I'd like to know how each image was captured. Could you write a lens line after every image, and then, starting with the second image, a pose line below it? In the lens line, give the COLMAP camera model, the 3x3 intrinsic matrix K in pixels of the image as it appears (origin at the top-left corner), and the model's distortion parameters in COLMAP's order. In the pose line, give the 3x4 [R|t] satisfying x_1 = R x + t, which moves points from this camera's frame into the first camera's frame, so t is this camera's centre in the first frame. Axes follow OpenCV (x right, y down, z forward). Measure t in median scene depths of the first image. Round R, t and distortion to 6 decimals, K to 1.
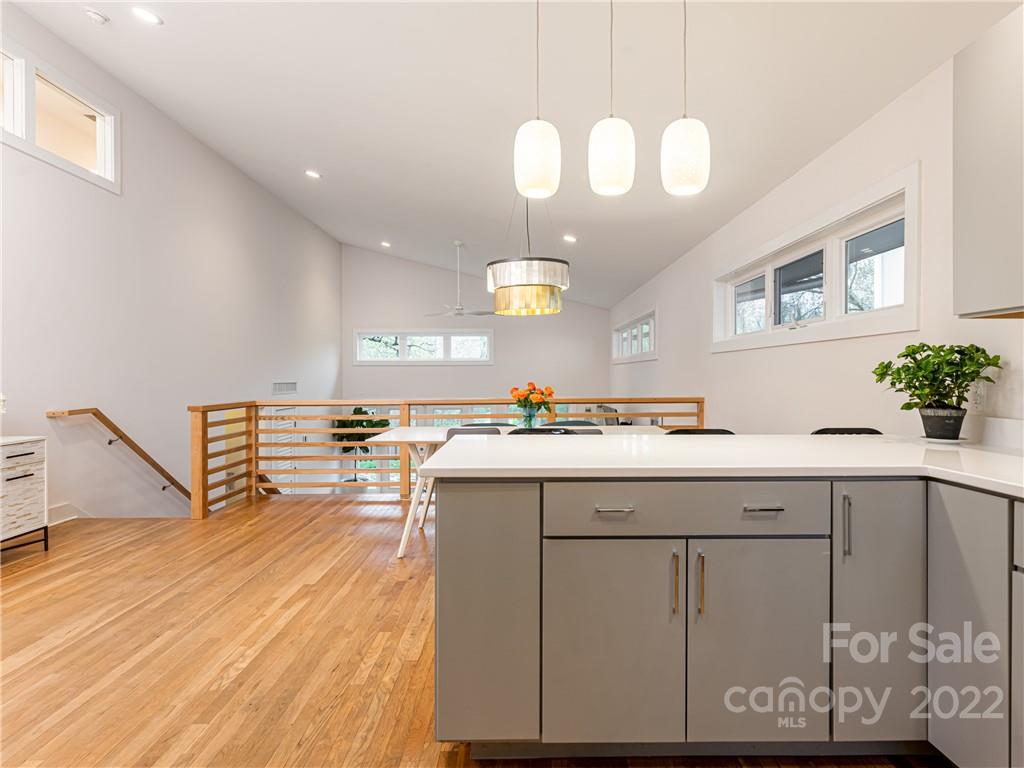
lens RADIAL K [[574.4, 0, 522.5], [0, 574.4, 380.6], [0, 0, 1]] dist [0.004370, -0.002152]
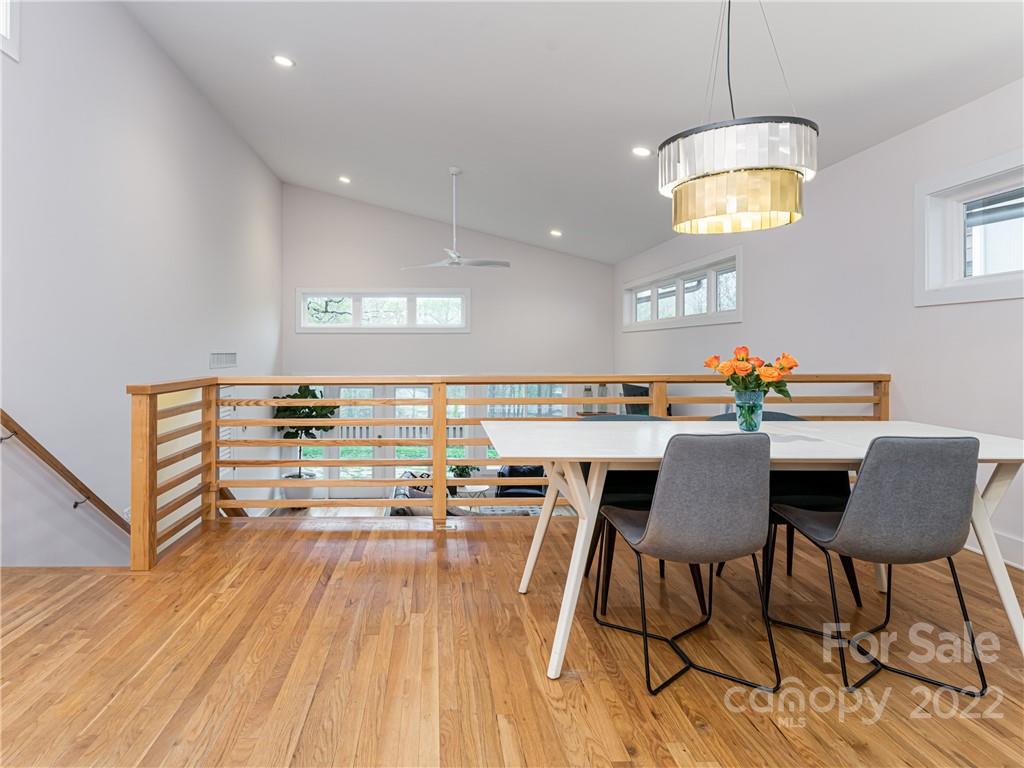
lens RADIAL K [[620.1, 0, 436.3], [0, 620.1, 346.0], [0, 0, 1]] dist [-0.001145, 0.000187]
pose [[0.999994, 0.003176, -0.001625, -0.281096], [-0.003200, 0.999877, -0.015353, 0.012629], [0.001576, 0.015358, 0.999881, 0.378969]]
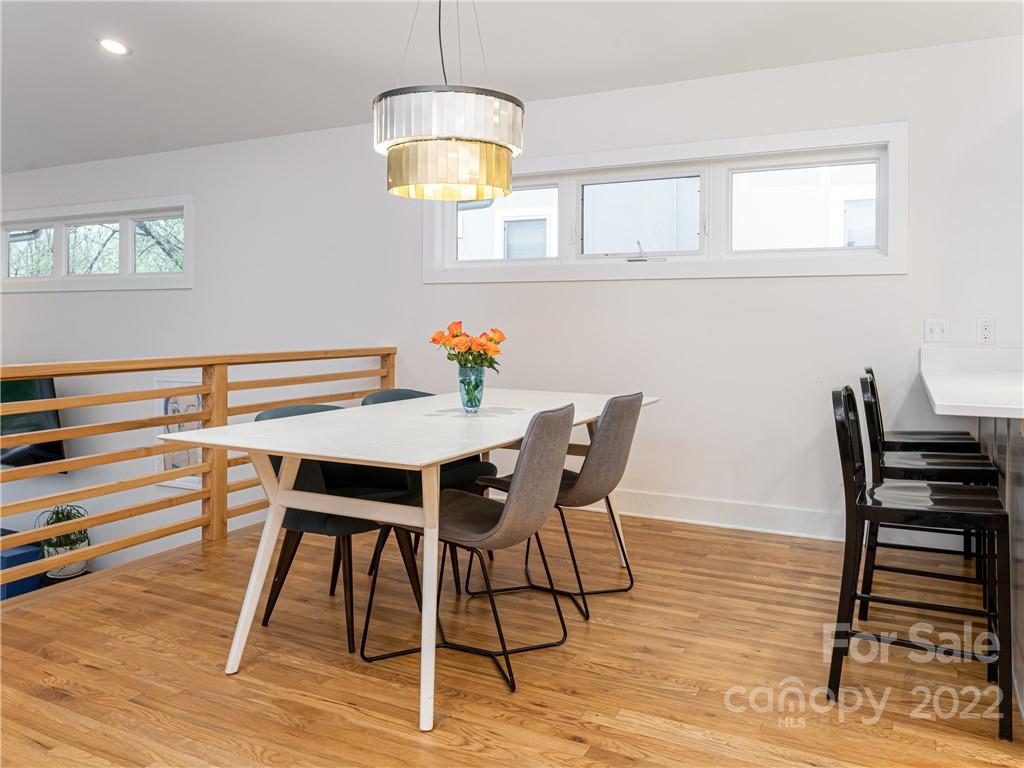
lens RADIAL K [[780.5, 0, 501.7], [0, 780.5, 328.3], [0, 0, 1]] dist [0.008266, -0.008934]
pose [[0.469822, -0.000886, 0.882761, -0.614011], [0.002497, 0.999997, -0.000325, 0.009502], [-0.882757, 0.002357, 0.469823, 0.597277]]
